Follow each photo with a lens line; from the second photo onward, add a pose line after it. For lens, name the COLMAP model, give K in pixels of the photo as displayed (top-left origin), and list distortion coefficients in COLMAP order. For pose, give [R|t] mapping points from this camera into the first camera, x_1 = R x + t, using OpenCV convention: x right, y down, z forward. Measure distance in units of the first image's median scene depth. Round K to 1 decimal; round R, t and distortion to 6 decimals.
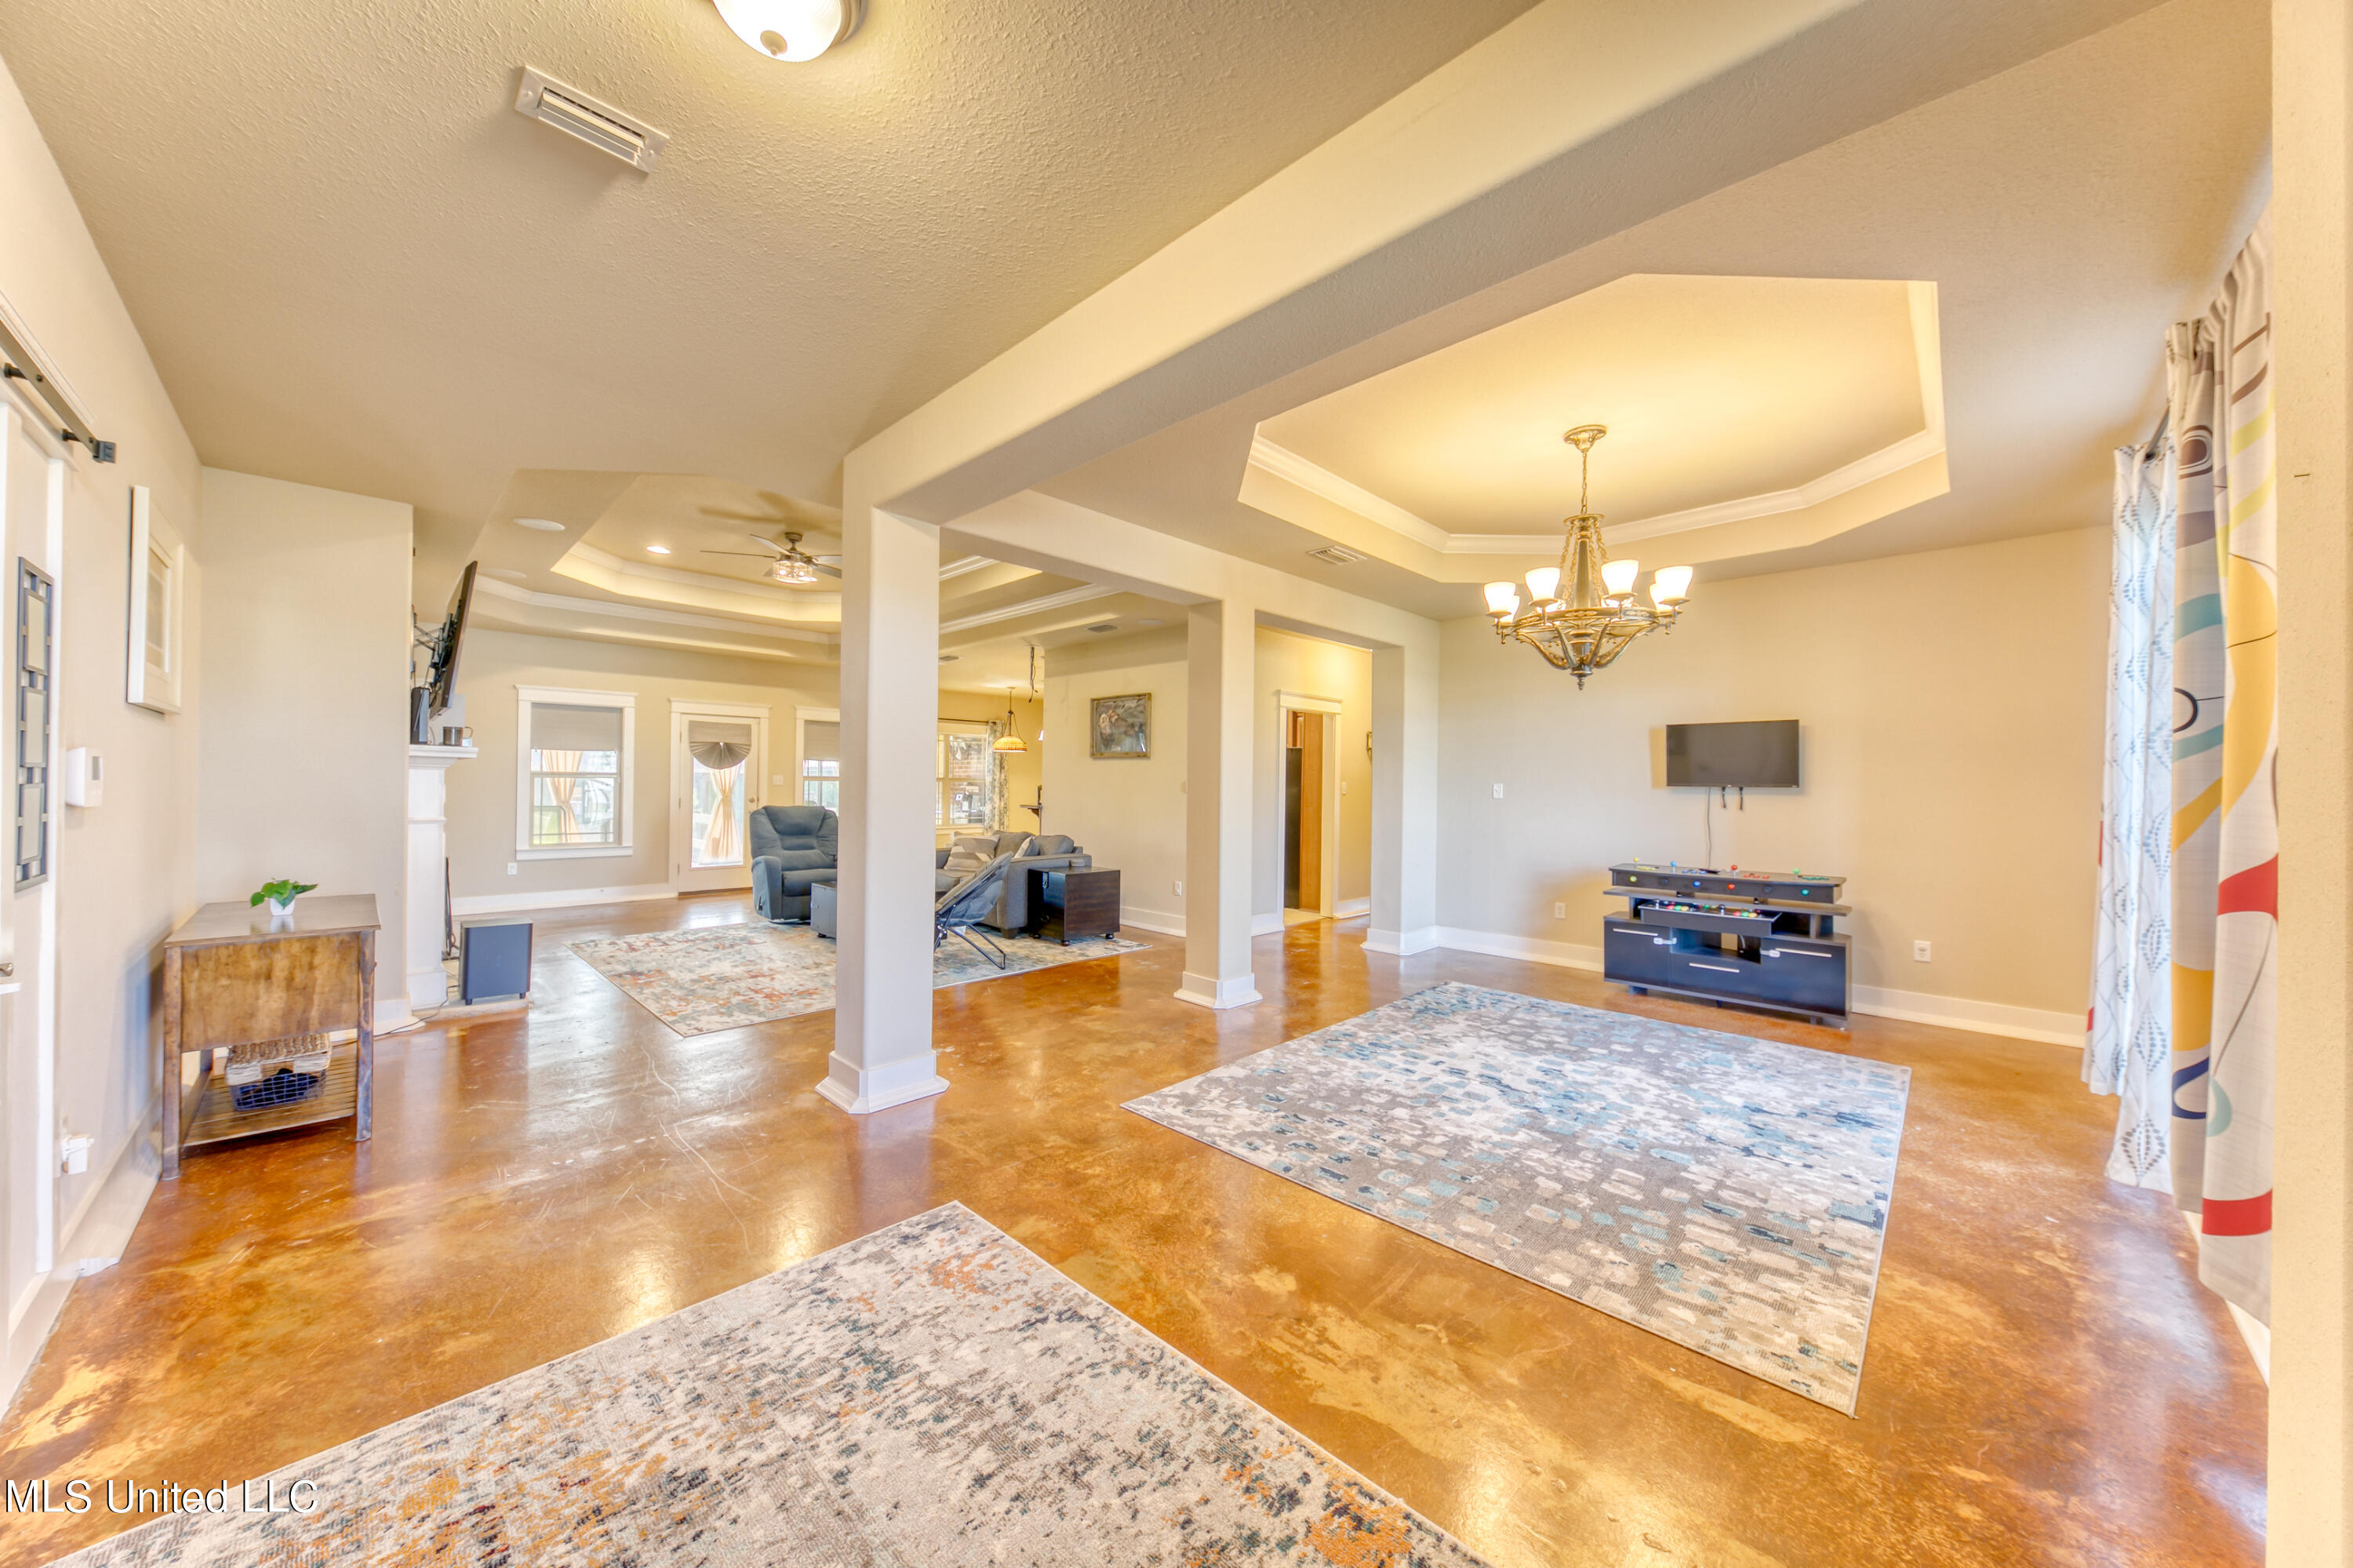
lens RADIAL K [[812.0, 0, 1182.9], [0, 812.0, 778.4], [0, 0, 1]] dist [0.001318, -0.000311]
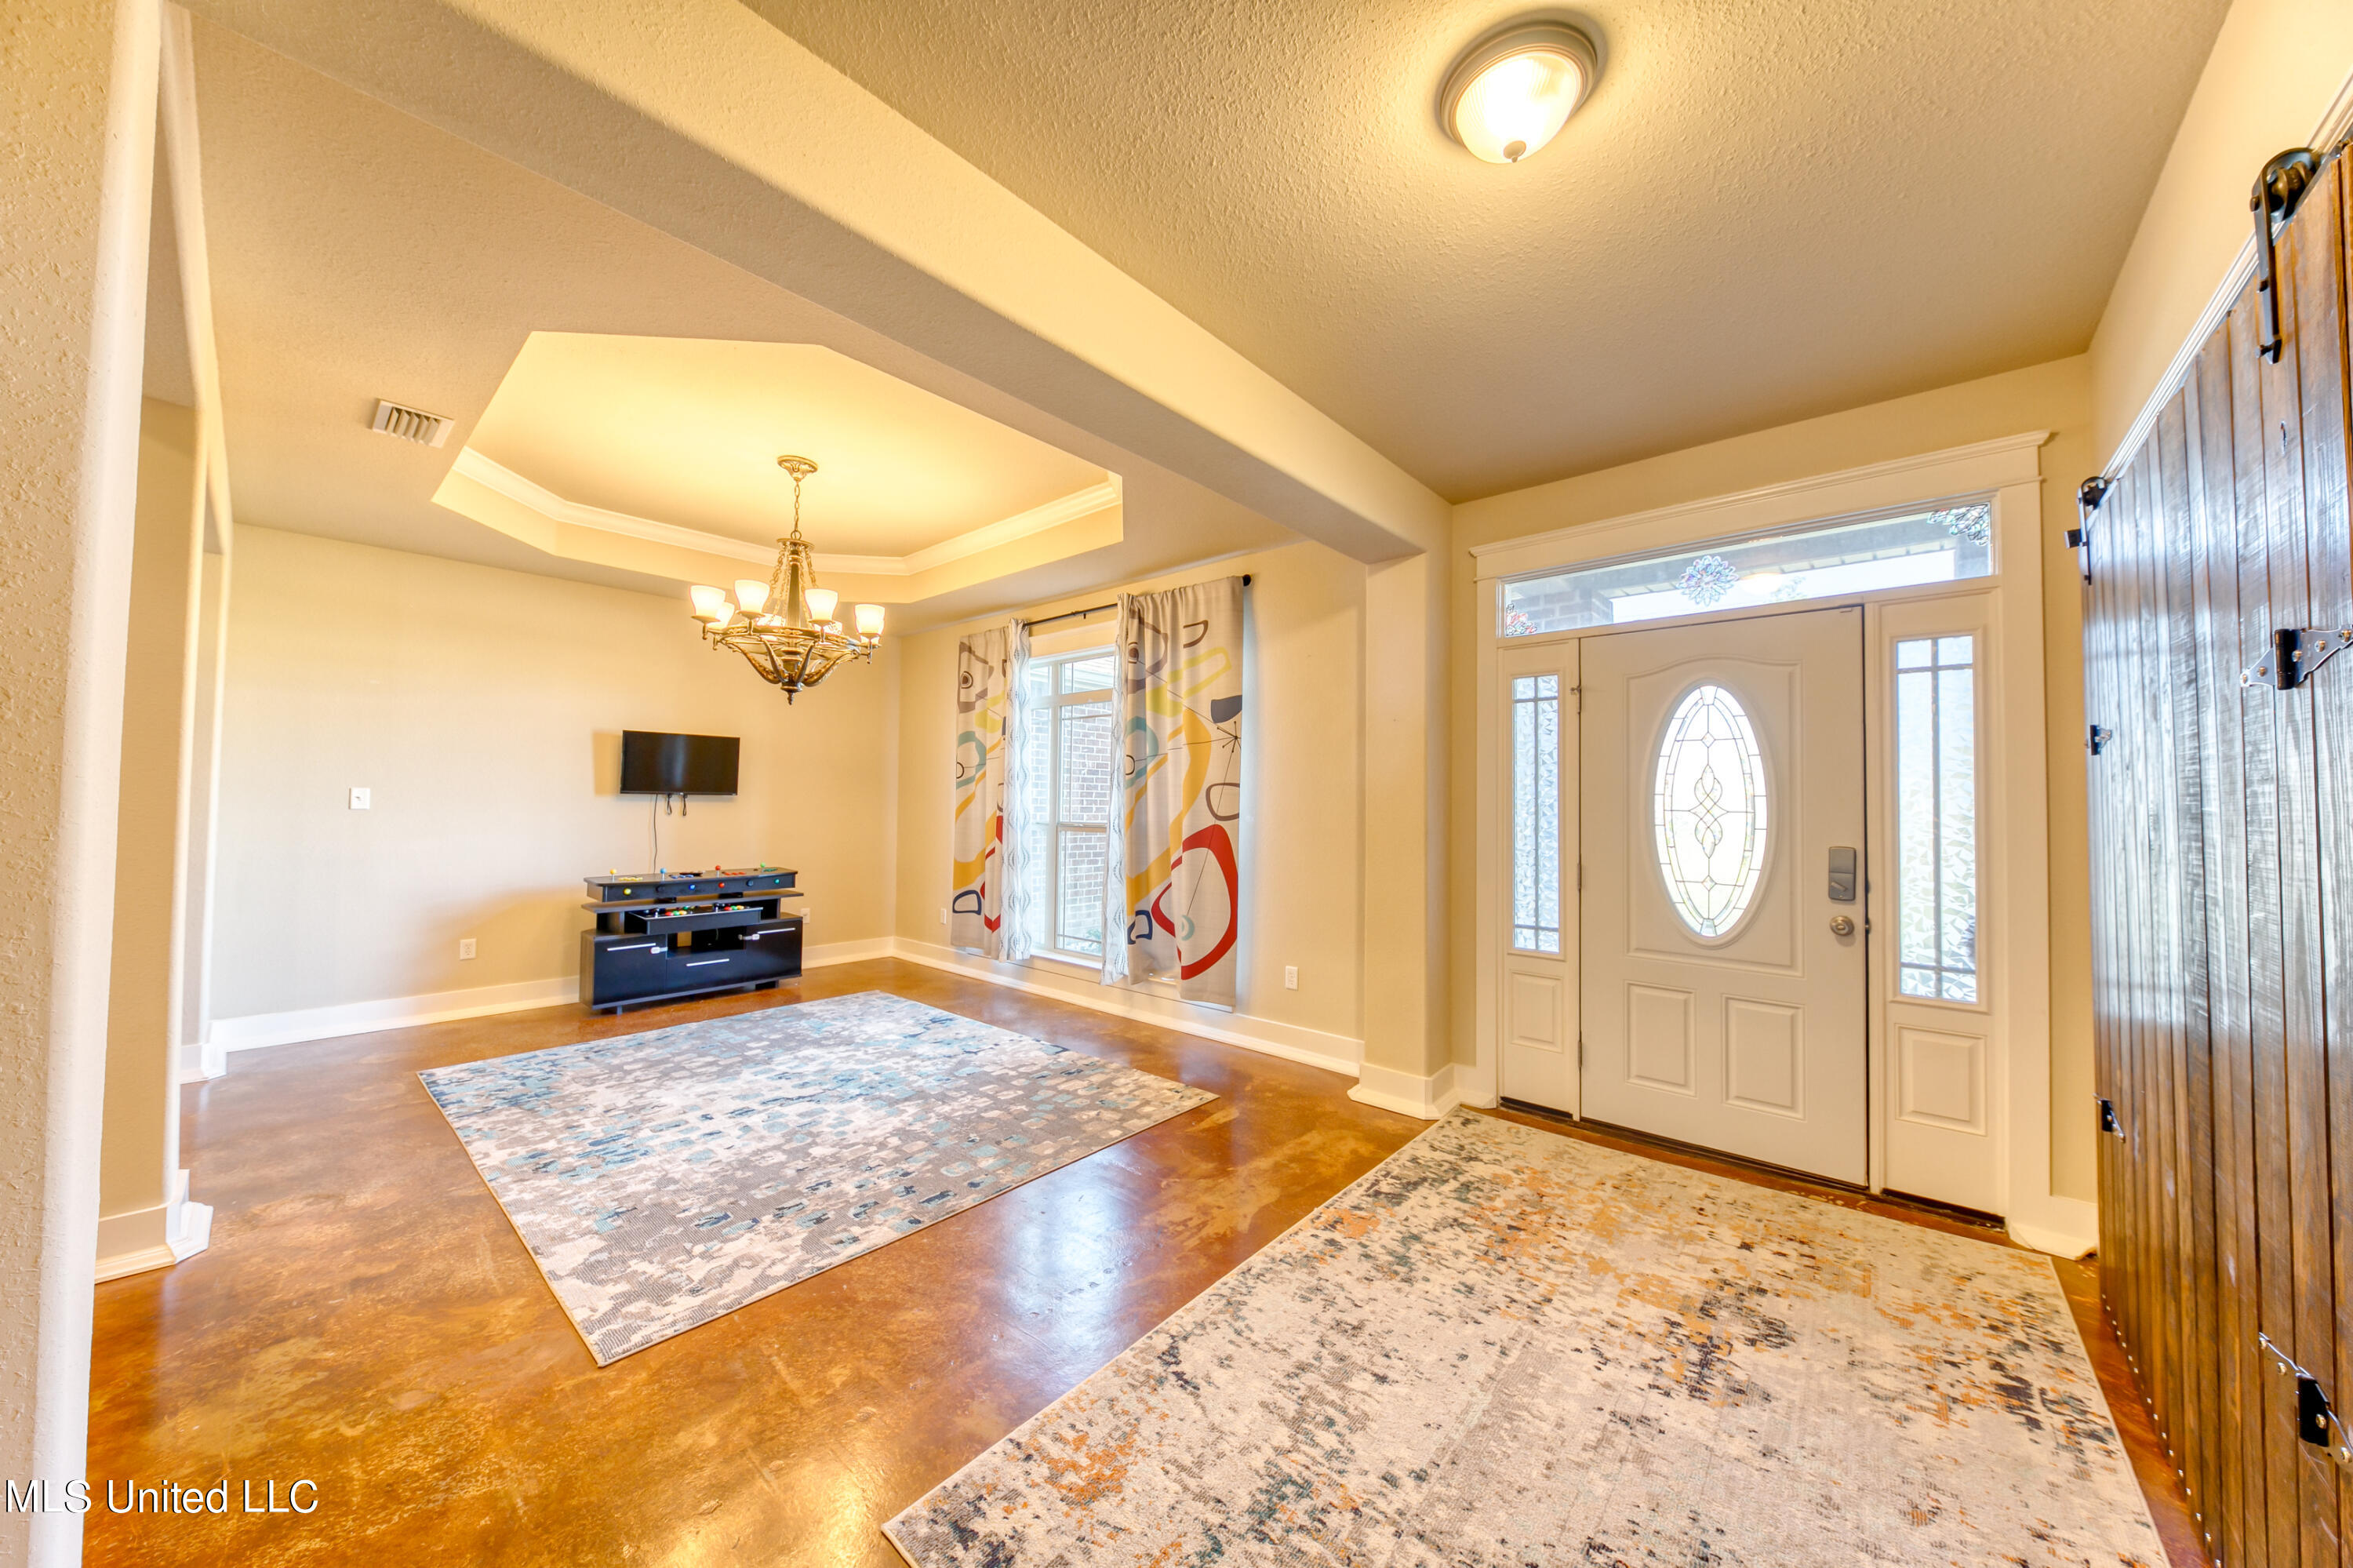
lens RADIAL K [[812.0, 0, 1176.4], [0, 812.0, 785.5], [0, 0, 1]] dist [0.001318, -0.000311]
pose [[-0.053529, 0.008537, 0.998530, -0.688763], [-0.016670, 0.999816, -0.009442, -0.003247], [-0.998427, -0.017151, -0.053377, 0.657040]]
